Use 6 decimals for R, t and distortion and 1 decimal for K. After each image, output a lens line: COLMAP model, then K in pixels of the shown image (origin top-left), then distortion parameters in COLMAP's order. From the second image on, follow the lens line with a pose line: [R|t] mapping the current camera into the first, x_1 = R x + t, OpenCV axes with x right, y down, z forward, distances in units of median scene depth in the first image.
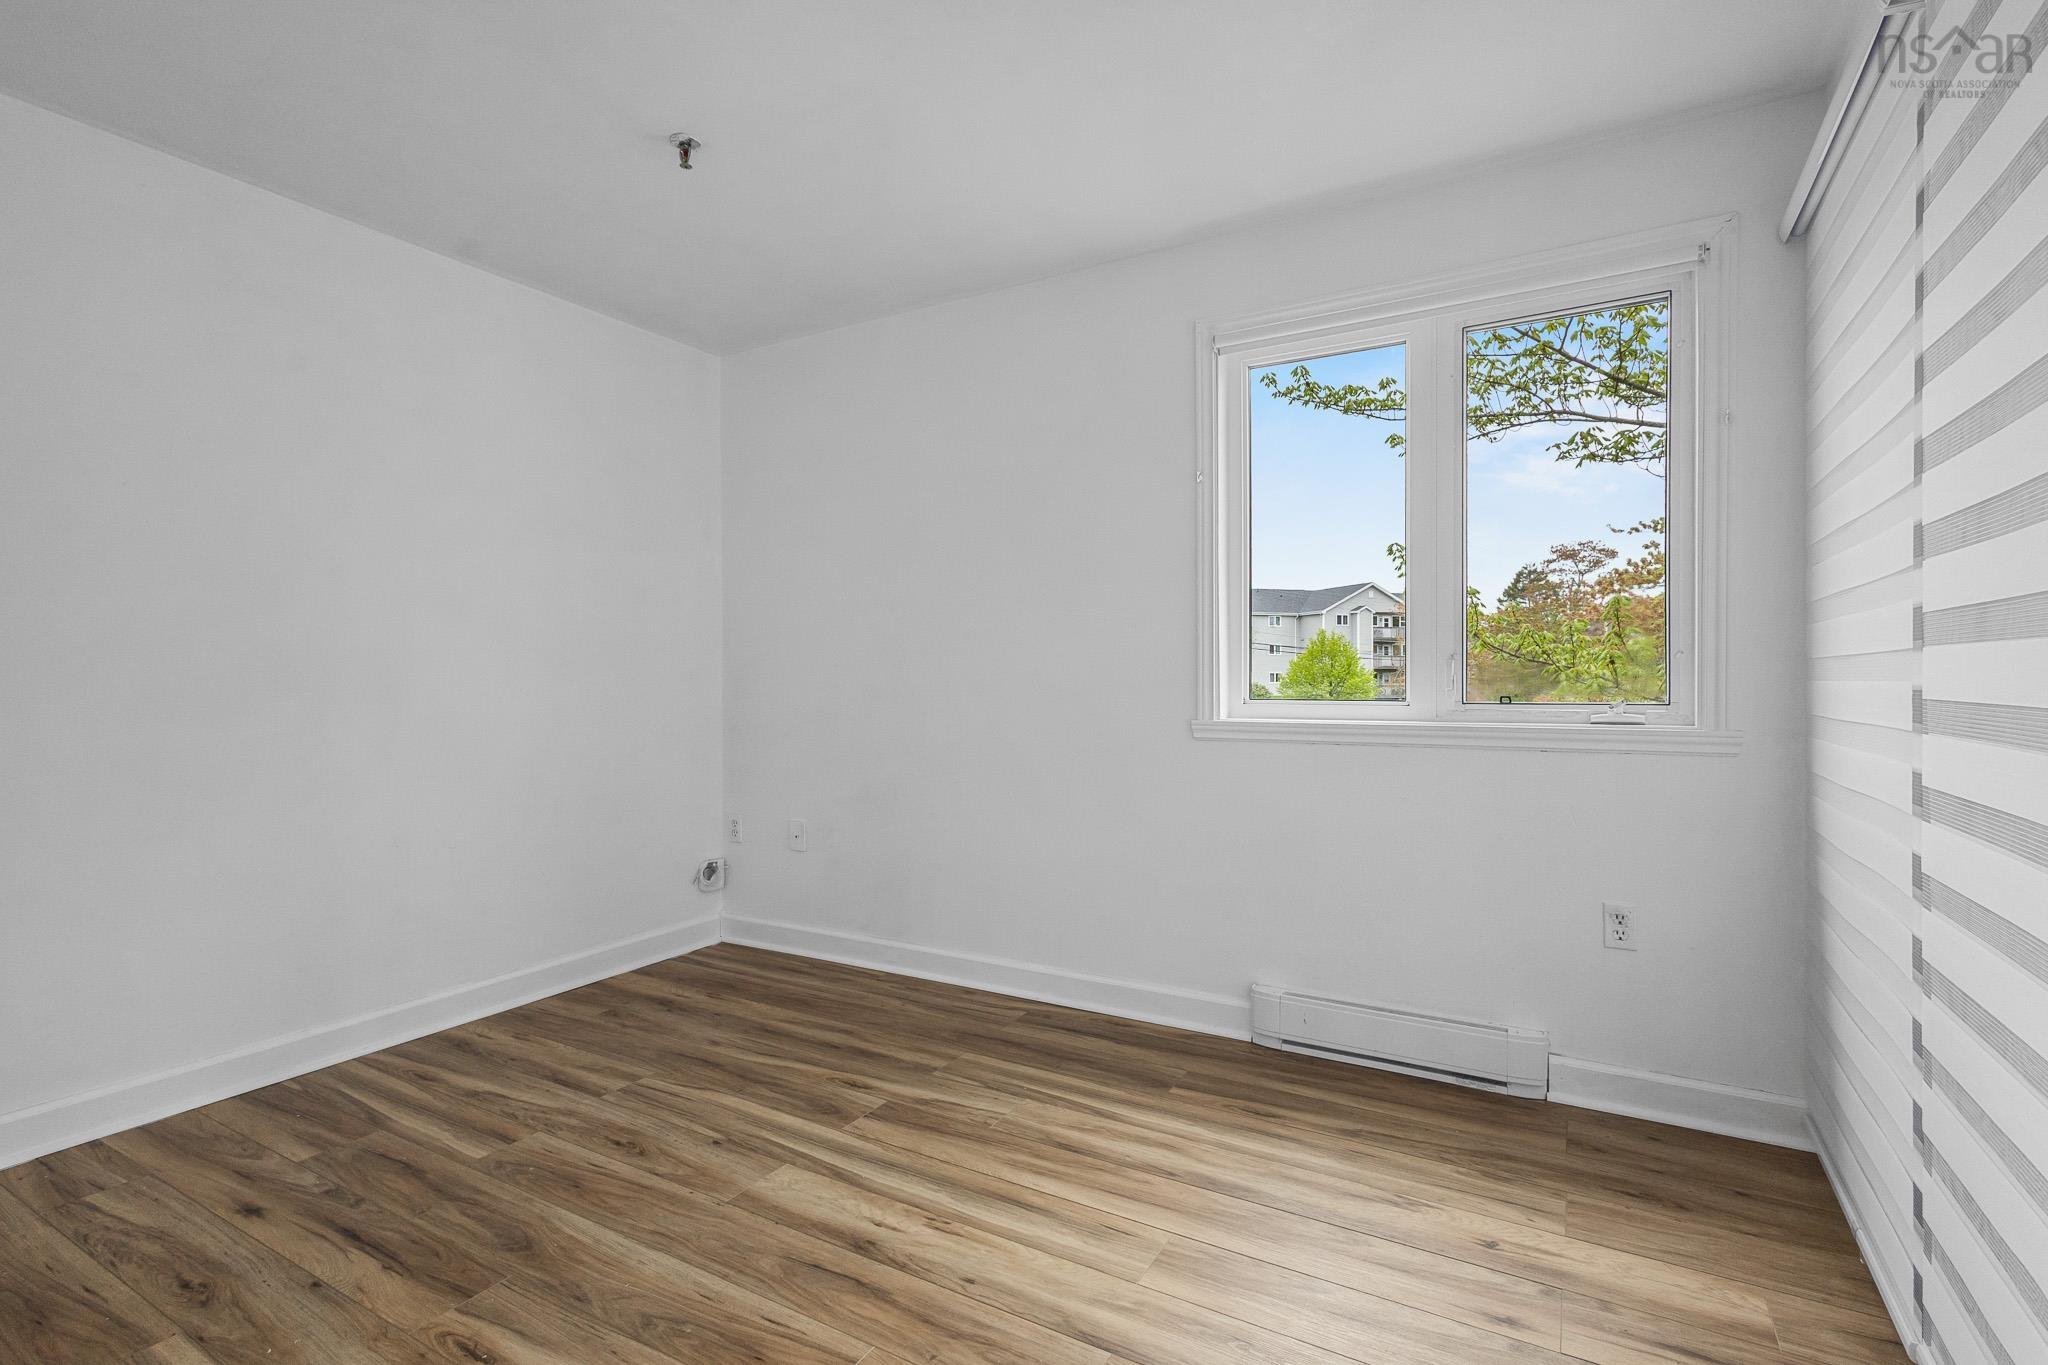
lens RADIAL K [[964.6, 0, 1024.8], [0, 964.6, 678.2], [0, 0, 1]] dist [0.001690, 0.000065]
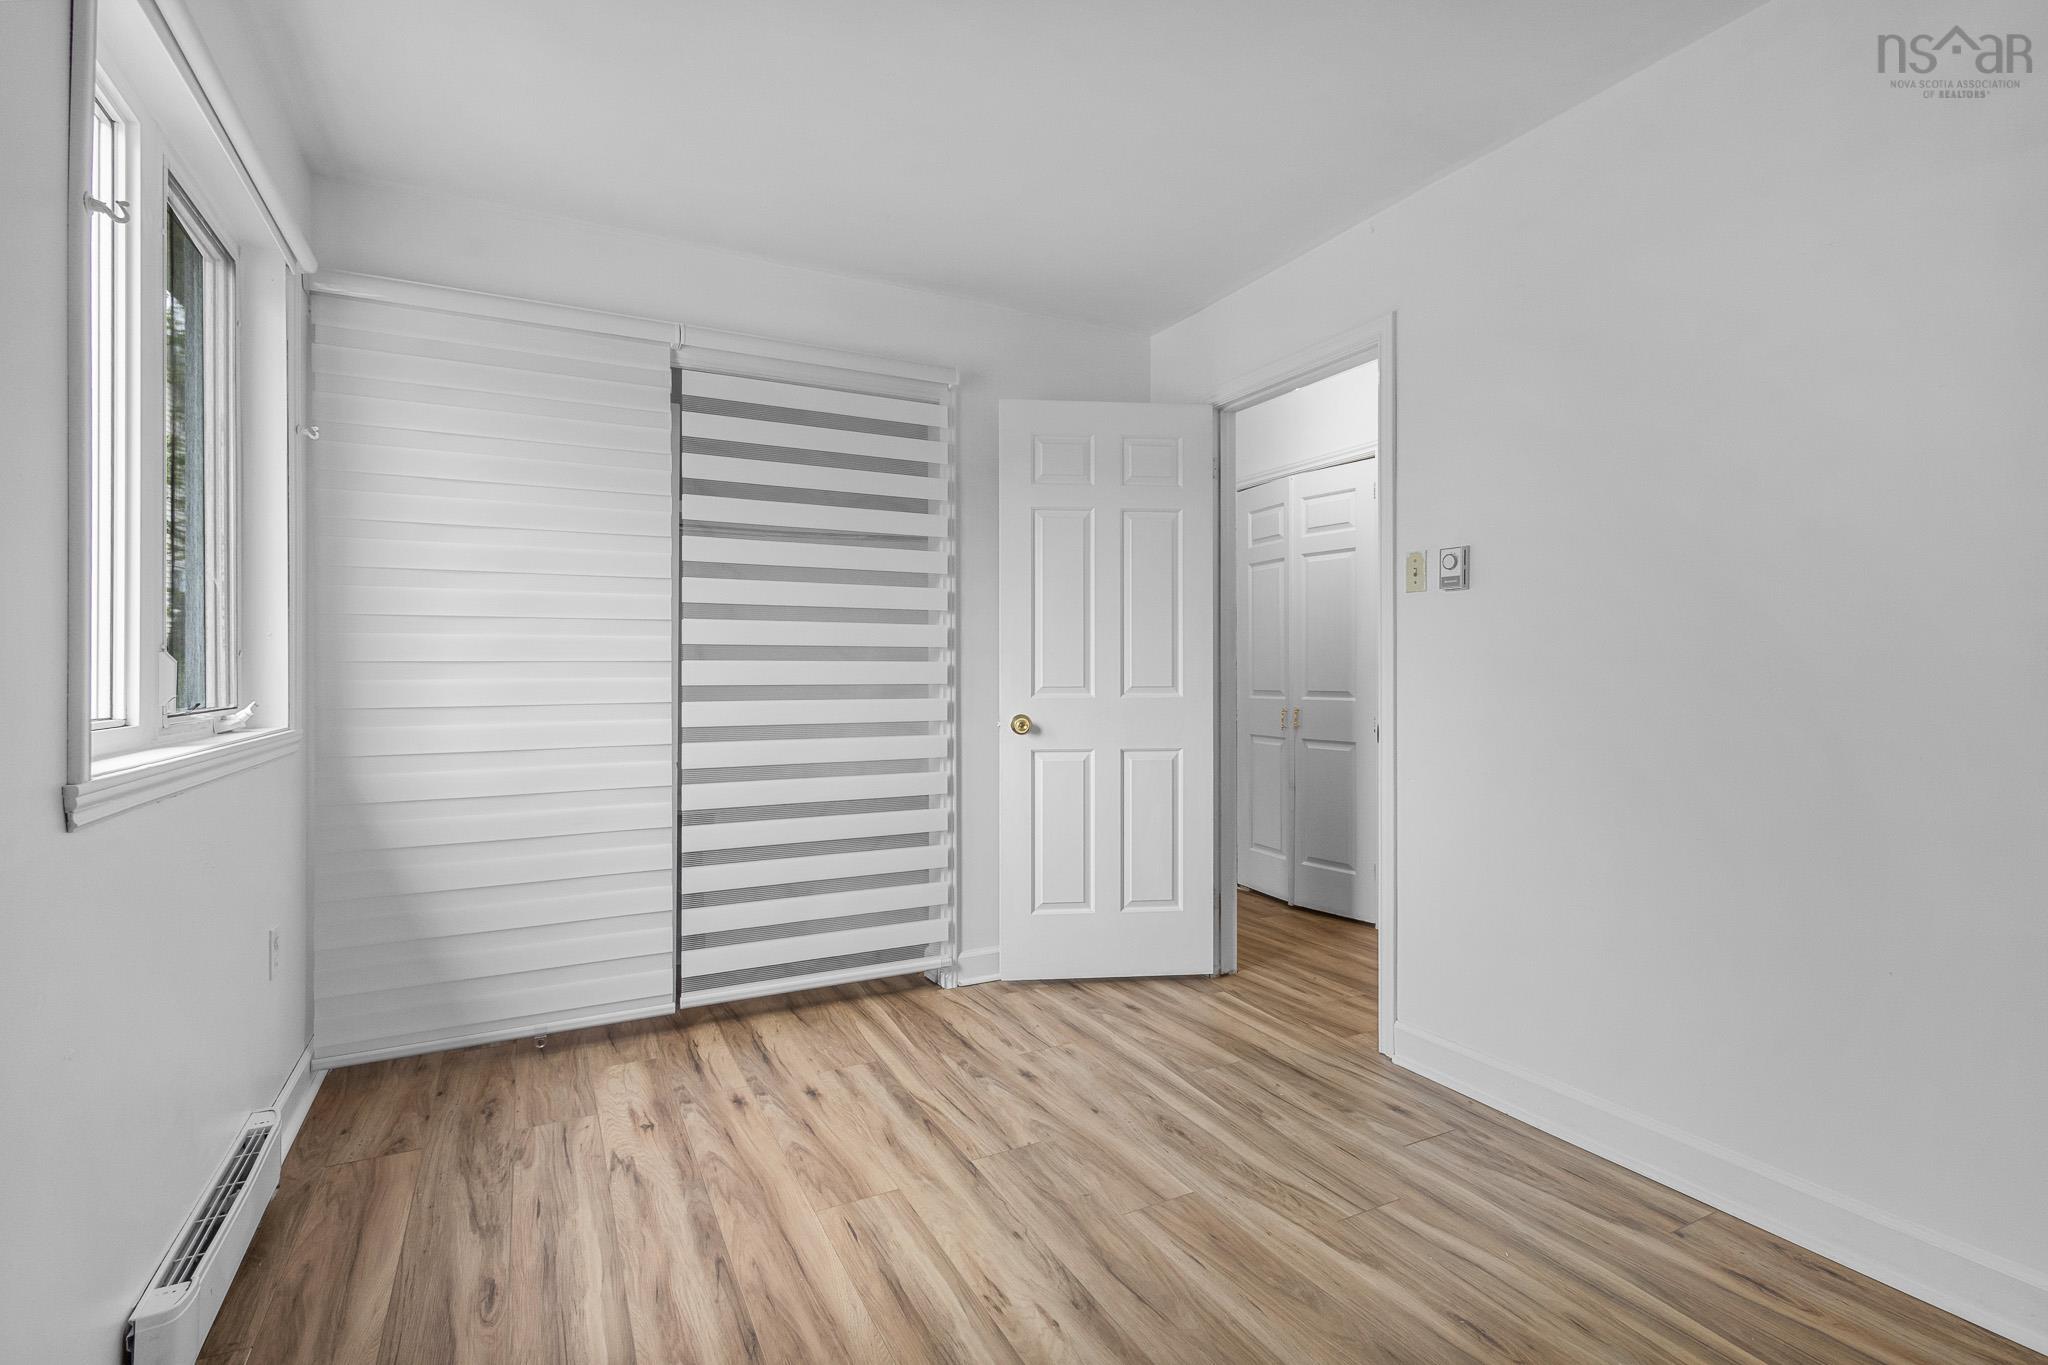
lens RADIAL K [[964.6, 0, 1028.2], [0, 964.6, 682.5], [0, 0, 1]] dist [0.001690, 0.000065]
pose [[-0.847732, -0.002000, 0.530422, -0.611514], [0.005213, 0.999913, 0.012102, -0.004021], [-0.530400, 0.013025, -0.847648, 1.819890]]
